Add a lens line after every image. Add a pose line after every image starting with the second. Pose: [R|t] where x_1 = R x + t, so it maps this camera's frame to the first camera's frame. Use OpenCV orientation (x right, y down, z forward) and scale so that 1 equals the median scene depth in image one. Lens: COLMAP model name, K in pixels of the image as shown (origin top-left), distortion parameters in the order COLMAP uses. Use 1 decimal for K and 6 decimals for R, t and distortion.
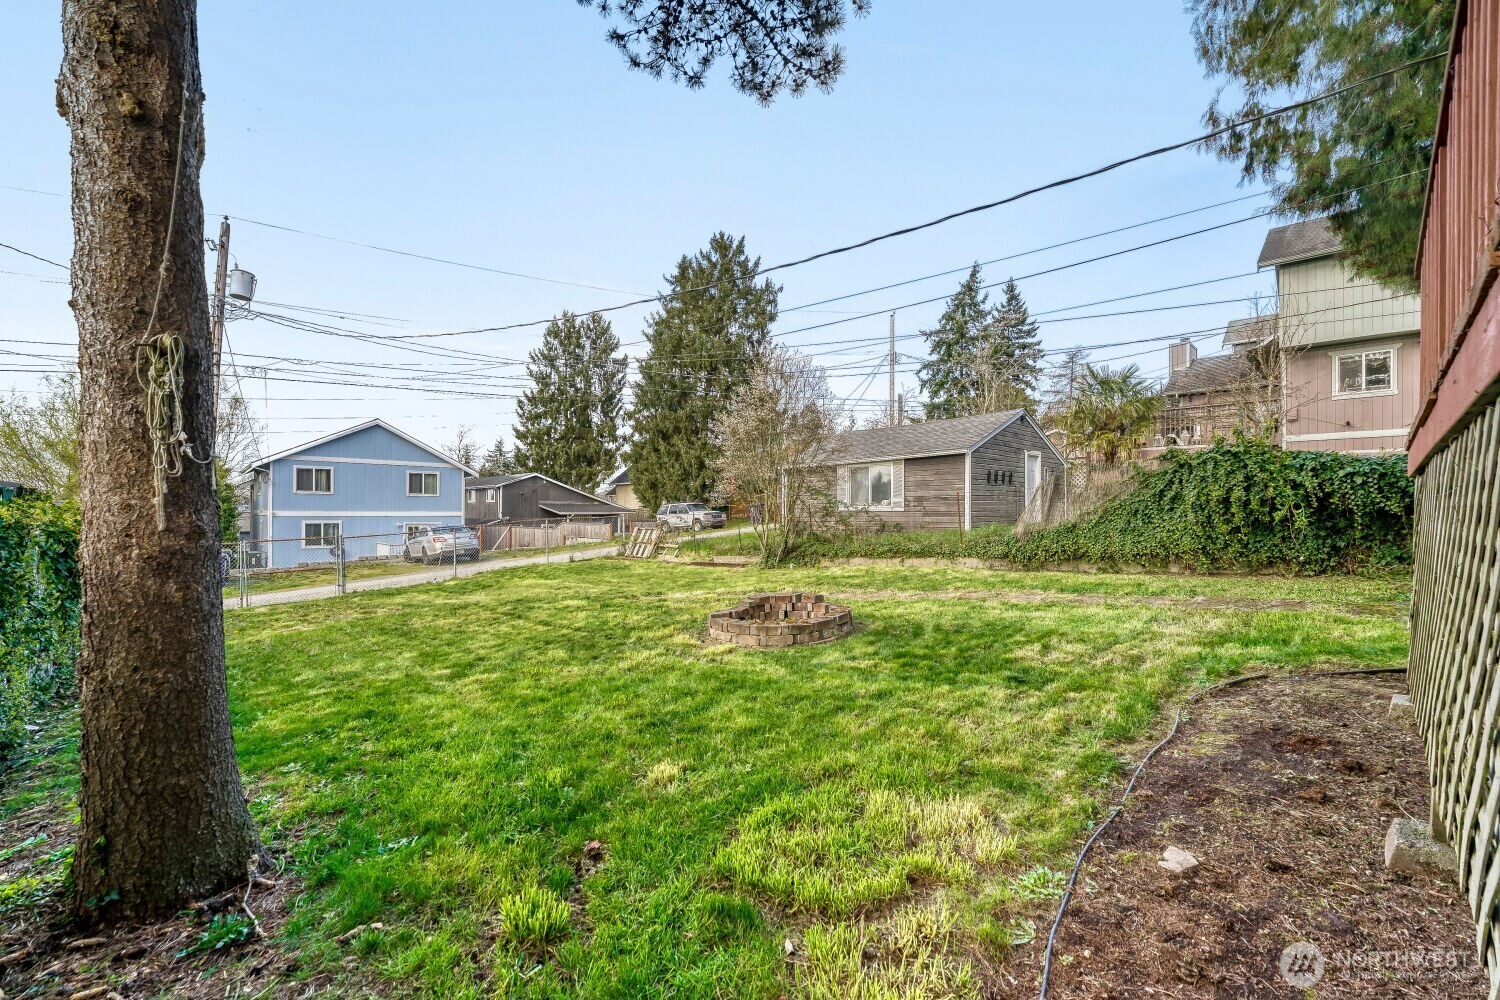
lens RADIAL K [[610.2, 0, 739.1], [0, 610.2, 519.4], [0, 0, 1]] dist [-0.025204, 0.002076]
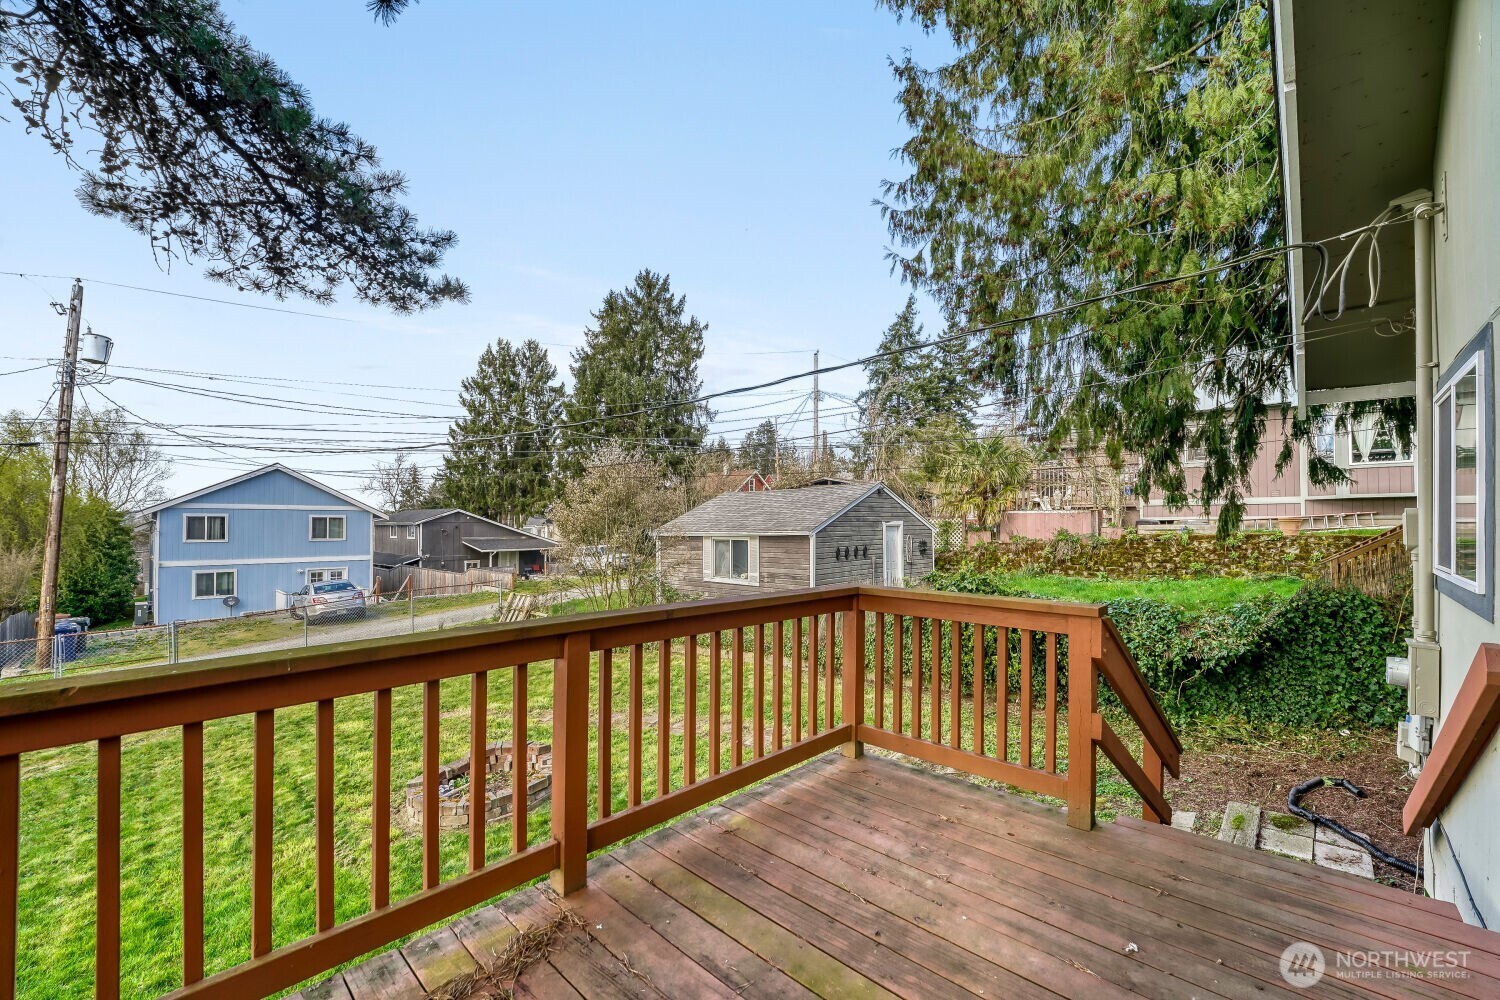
lens RADIAL K [[610.2, 0, 759.2], [0, 610.2, 509.8], [0, 0, 1]] dist [-0.025204, 0.002076]
pose [[0.998323, -0.003652, 0.057769, 0.096246], [0.004689, 0.999830, -0.017836, -0.055670], [-0.057694, 0.018077, 0.998171, -0.008523]]
